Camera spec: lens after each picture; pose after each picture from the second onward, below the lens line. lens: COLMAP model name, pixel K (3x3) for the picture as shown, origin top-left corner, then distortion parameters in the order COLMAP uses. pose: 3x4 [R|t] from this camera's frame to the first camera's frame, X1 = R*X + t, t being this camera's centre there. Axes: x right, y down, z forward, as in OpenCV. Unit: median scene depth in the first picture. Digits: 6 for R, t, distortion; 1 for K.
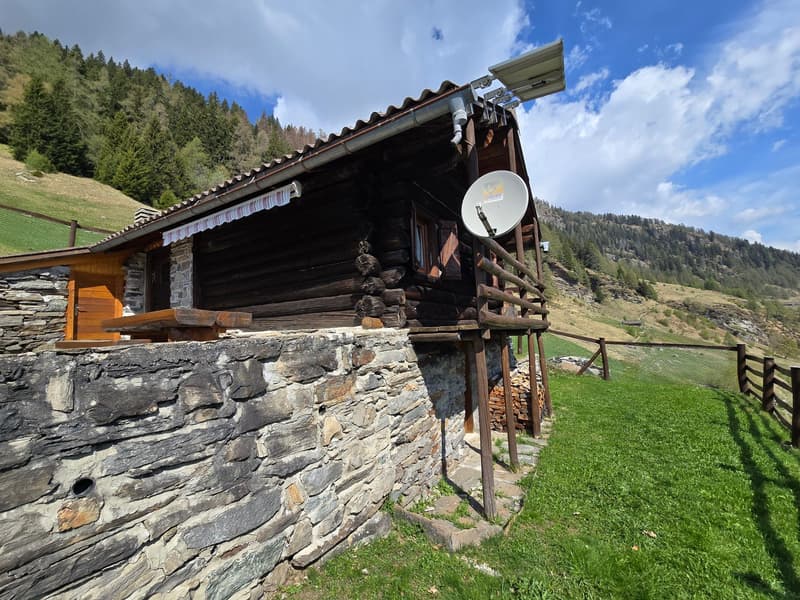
lens RADIAL K [[328.9, 0, 394.6], [0, 328.9, 302.3], [0, 0, 1]] dist [-0.002719, 0.001090]
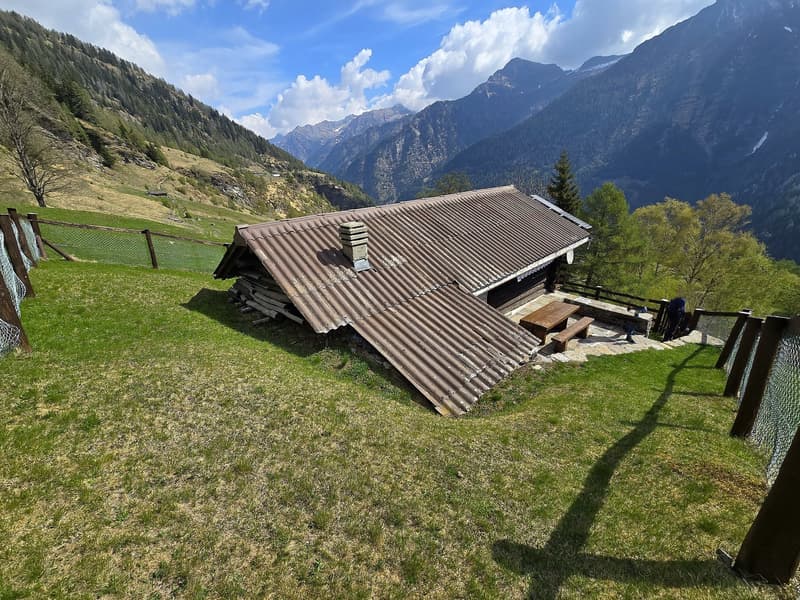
lens RADIAL K [[324.8, 0, 395.1], [0, 324.8, 306.3], [0, 0, 1]] dist [-0.001632, -0.000277]
pose [[0.286570, -0.341636, 0.895077, -0.128102], [-0.049418, 0.927746, 0.369927, -0.035279], [-0.956784, -0.150242, 0.248981, 0.065210]]
